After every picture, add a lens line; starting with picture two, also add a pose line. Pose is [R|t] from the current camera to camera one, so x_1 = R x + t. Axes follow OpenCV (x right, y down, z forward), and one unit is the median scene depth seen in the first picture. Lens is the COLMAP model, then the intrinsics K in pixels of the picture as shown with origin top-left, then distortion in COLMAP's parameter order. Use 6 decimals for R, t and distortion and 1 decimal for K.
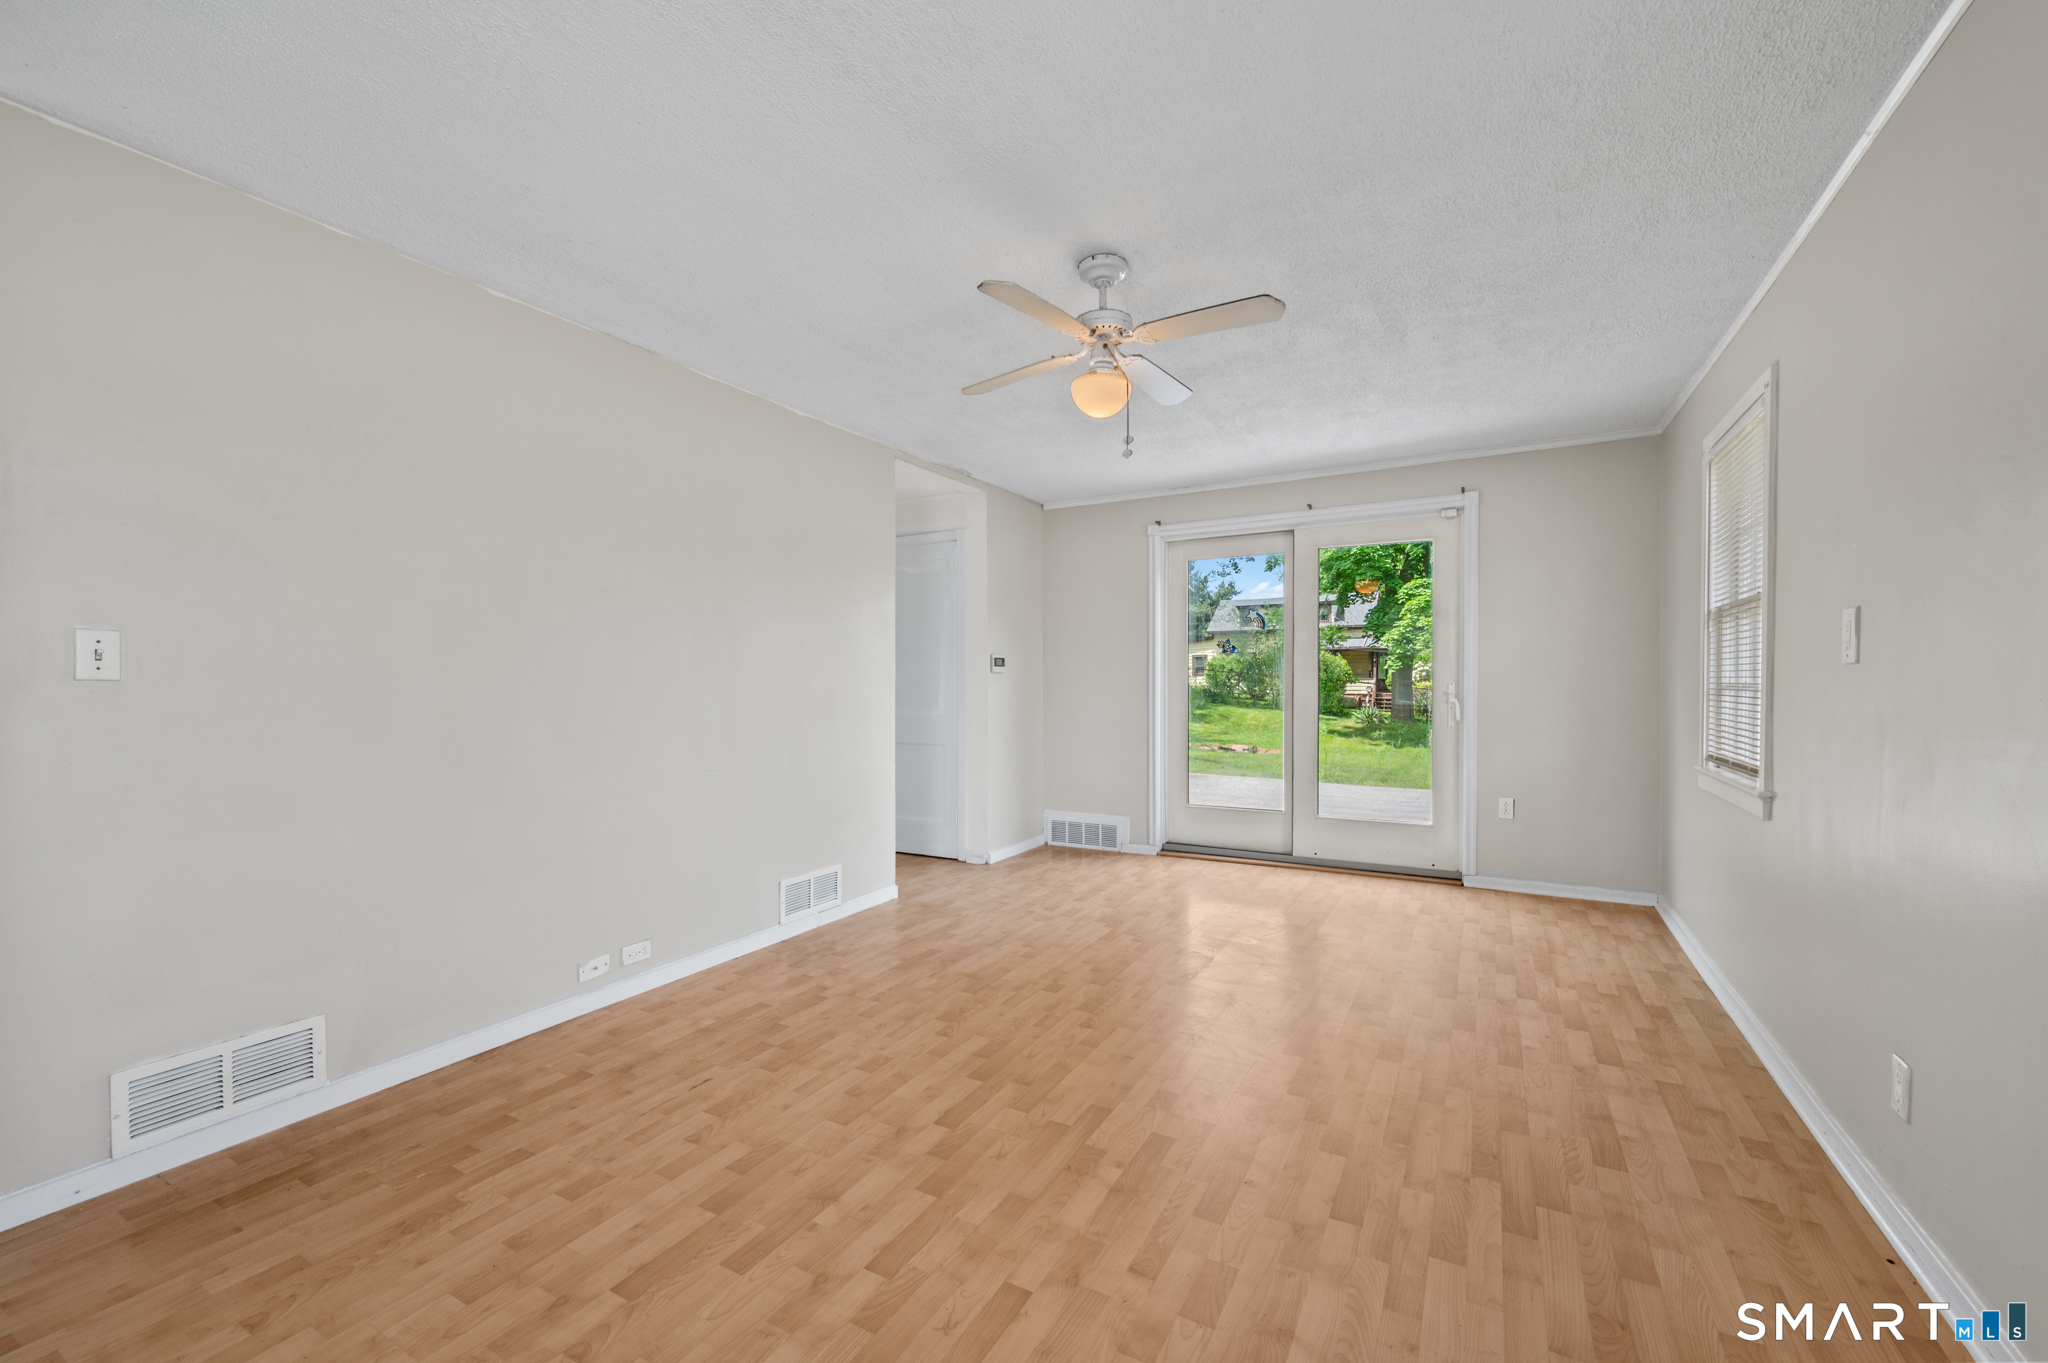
lens RADIAL K [[826.3, 0, 1029.6], [0, 826.3, 677.7], [0, 0, 1]] dist [0.000815, 0.000287]
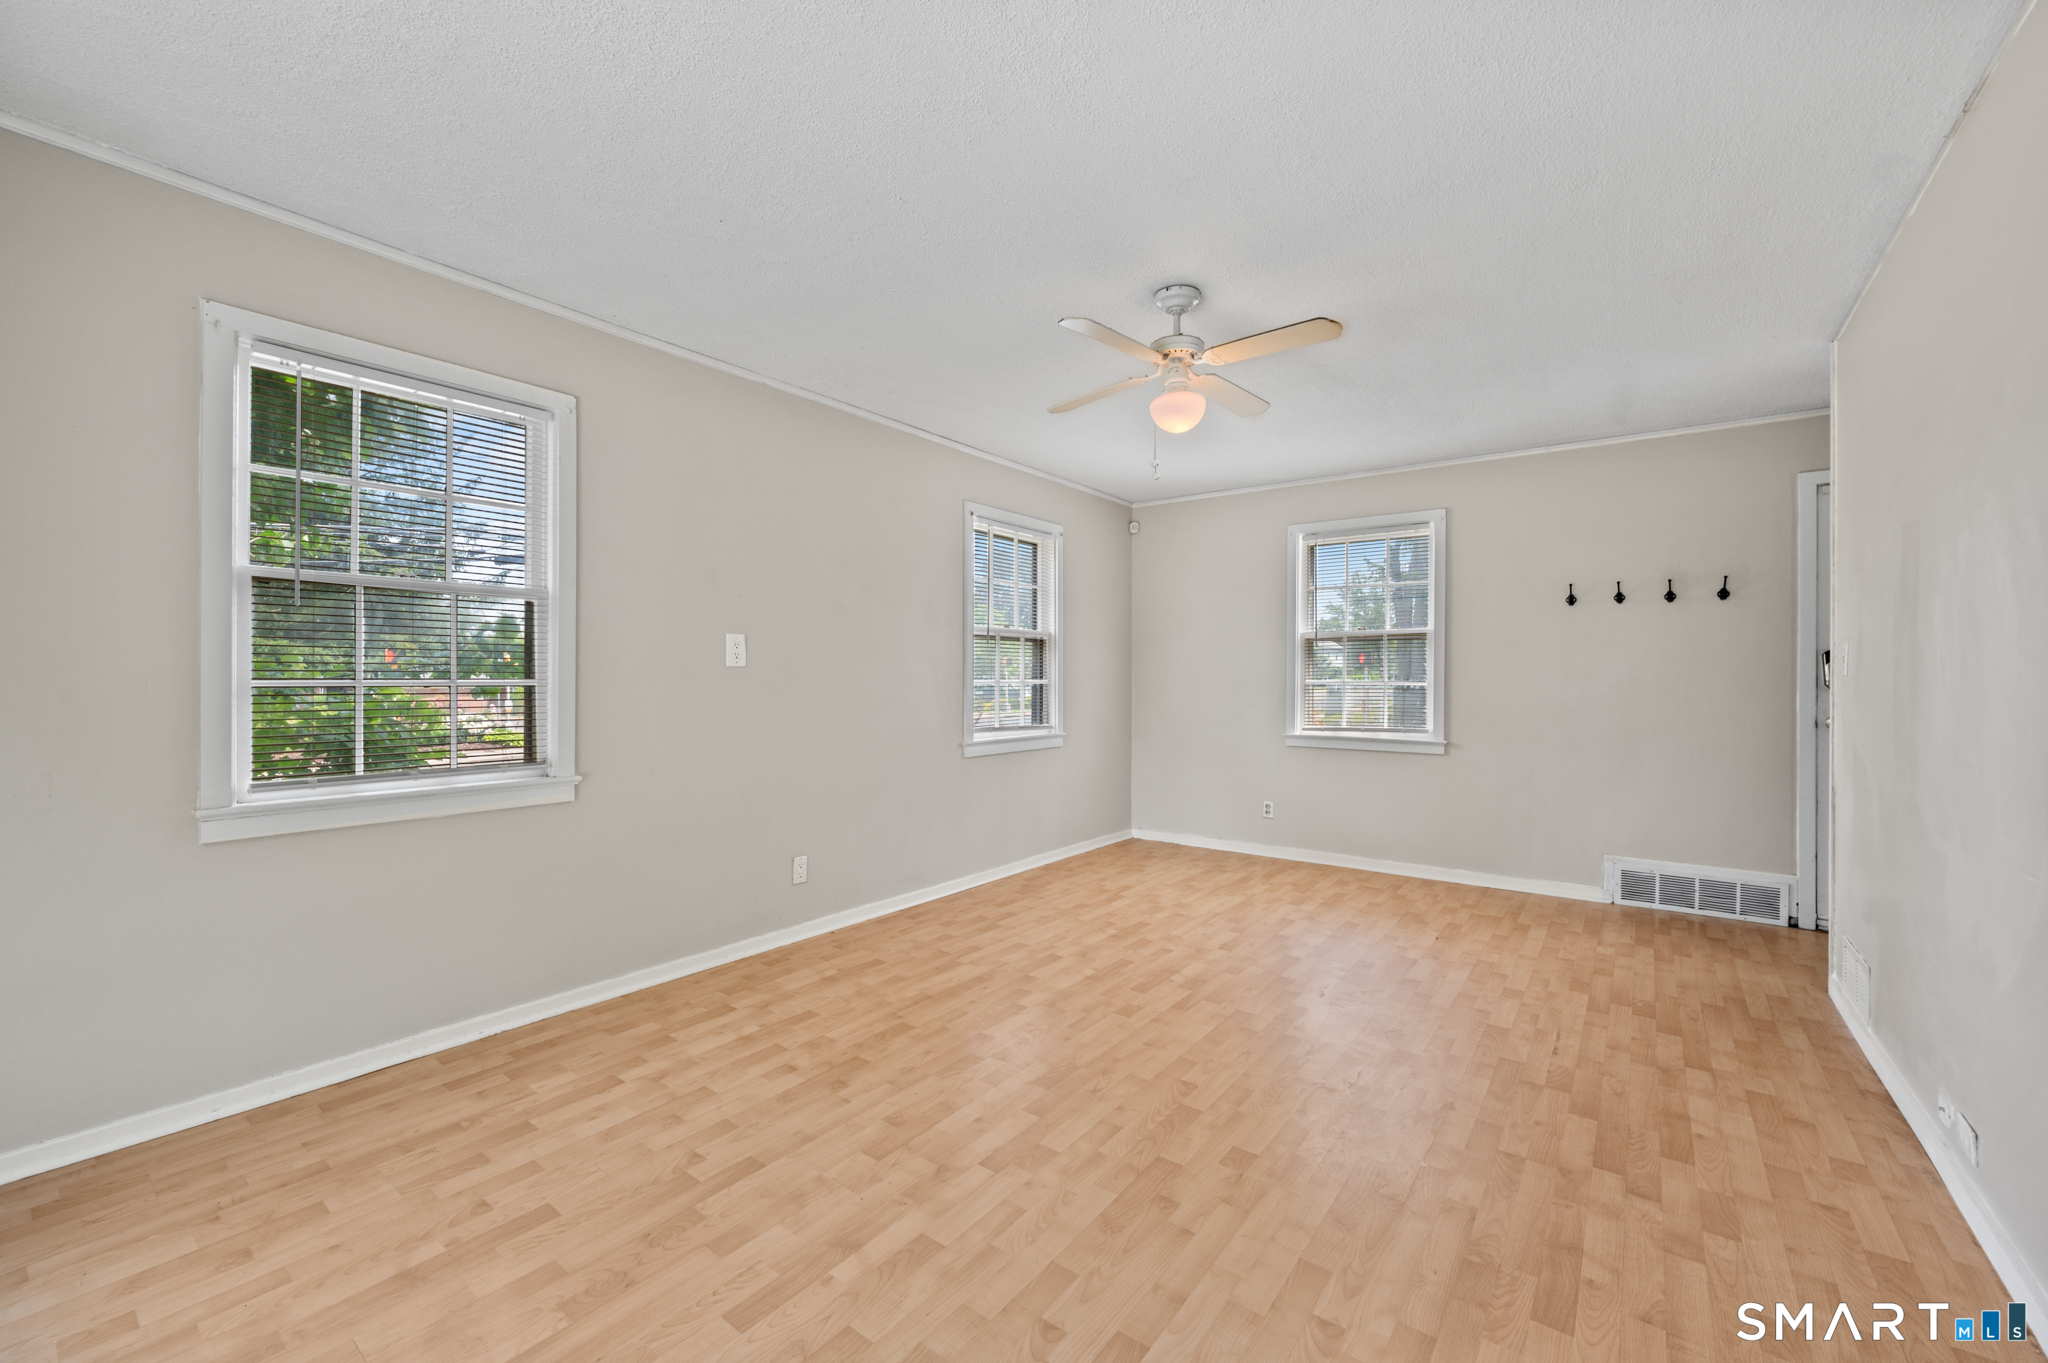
lens RADIAL K [[815.3, 0, 1022.5], [0, 815.3, 677.6], [0, 0, 1]] dist [0.000579, 0.000429]
pose [[-0.989255, 0.000267, 0.146197, 0.115904], [-0.000599, 0.999983, -0.005883, 0.009712], [-0.146196, -0.005908, -0.989238, 1.868736]]
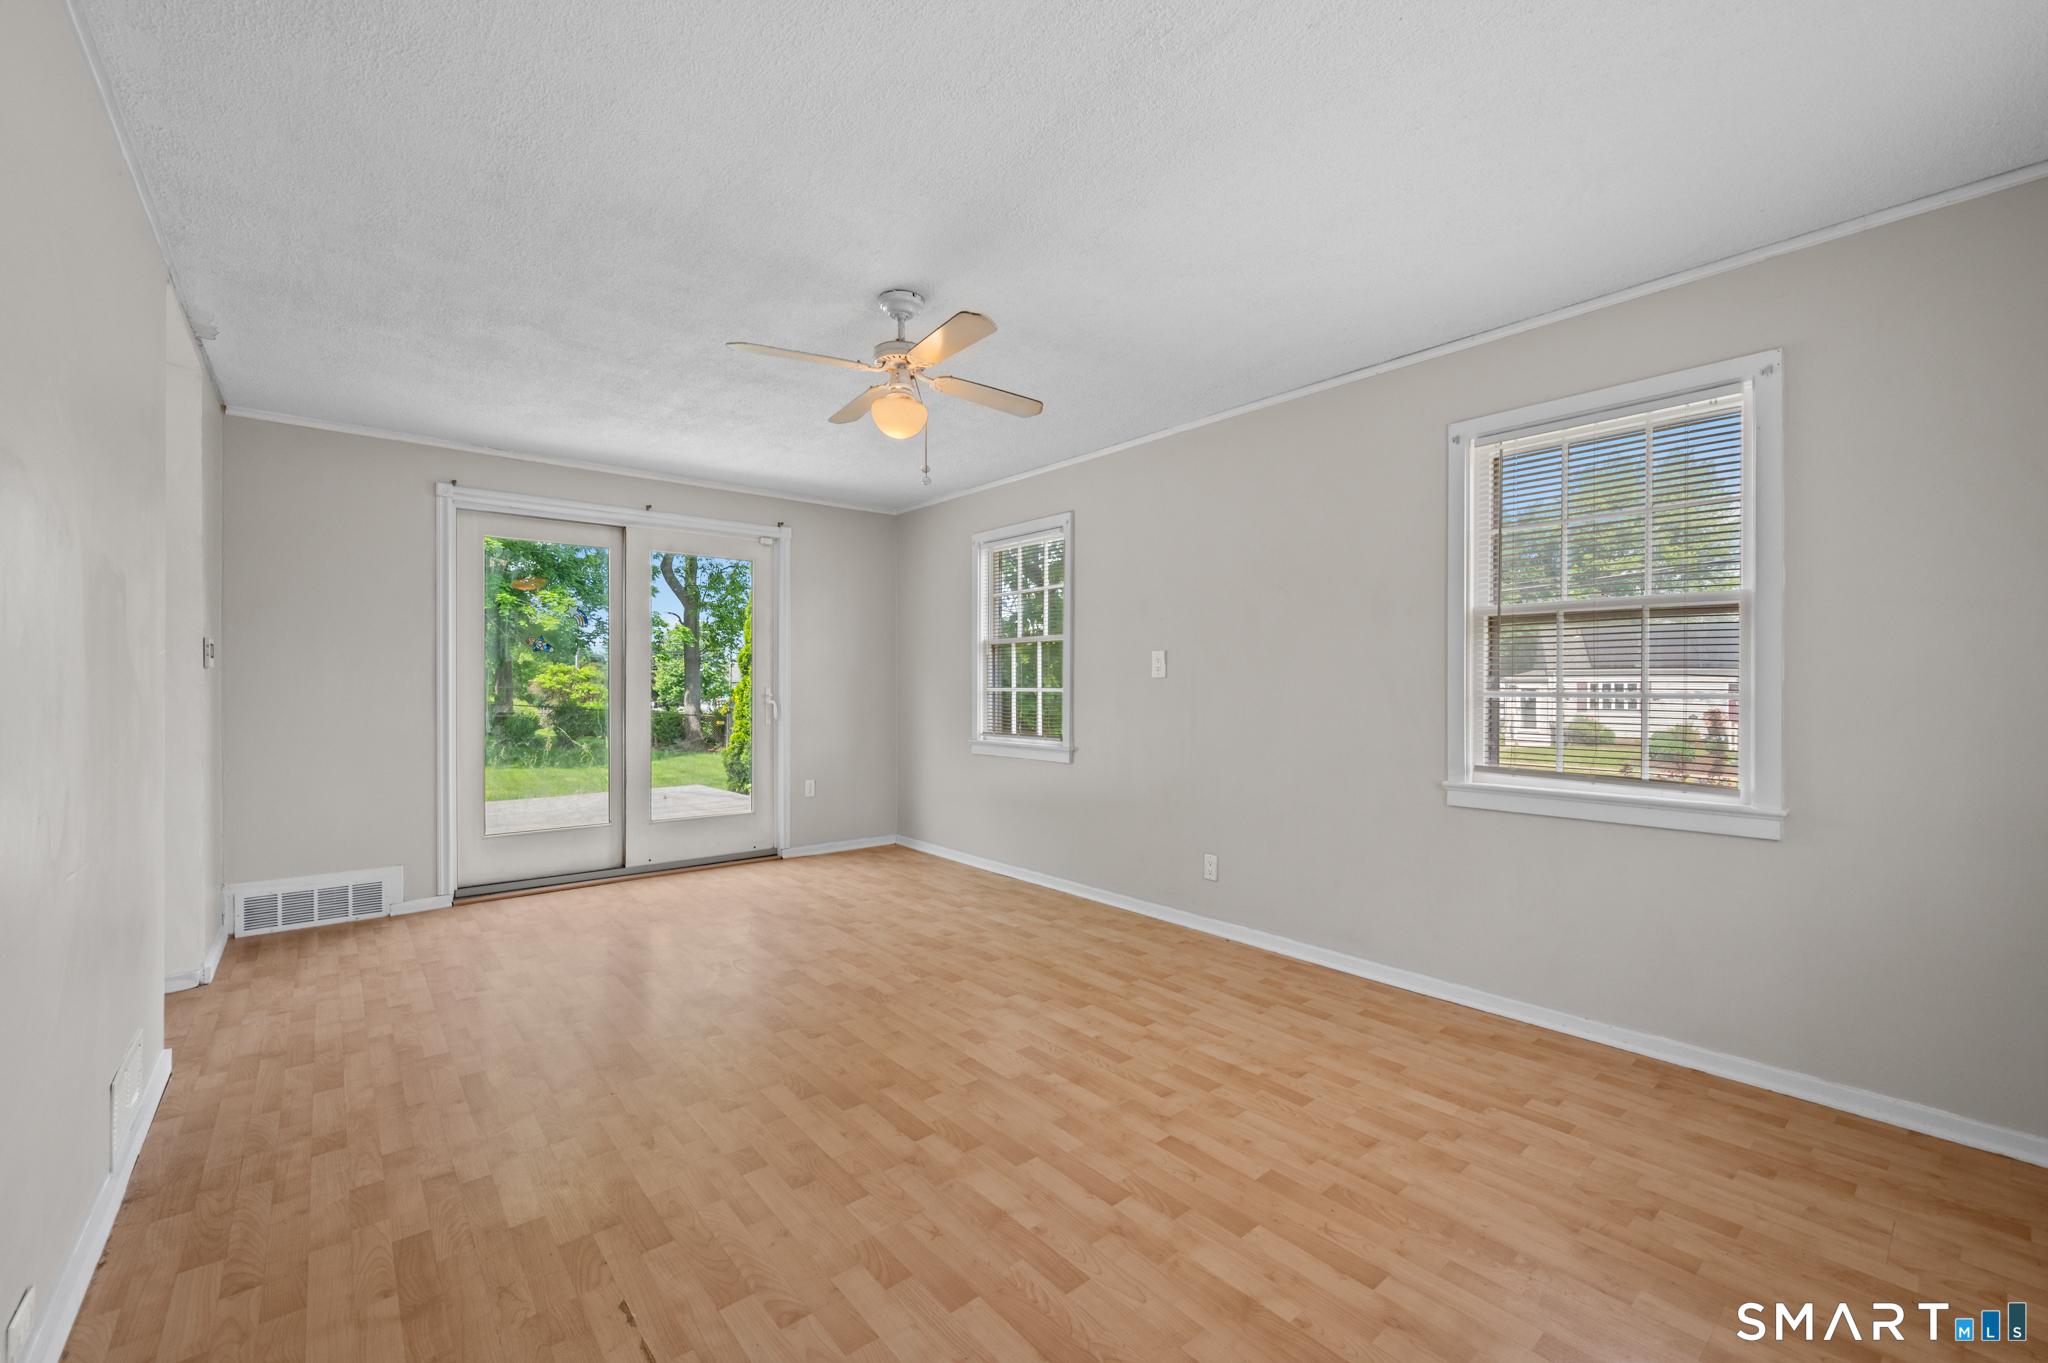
lens RADIAL K [[826.3, 0, 1029.6], [0, 826.3, 677.7], [0, 0, 1]] dist [0.000815, 0.000287]
pose [[0.352505, 0.013870, 0.935707, -0.772135], [-0.008314, 0.999897, -0.011689, 0.005874], [-0.935773, -0.003659, 0.352584, 0.421705]]
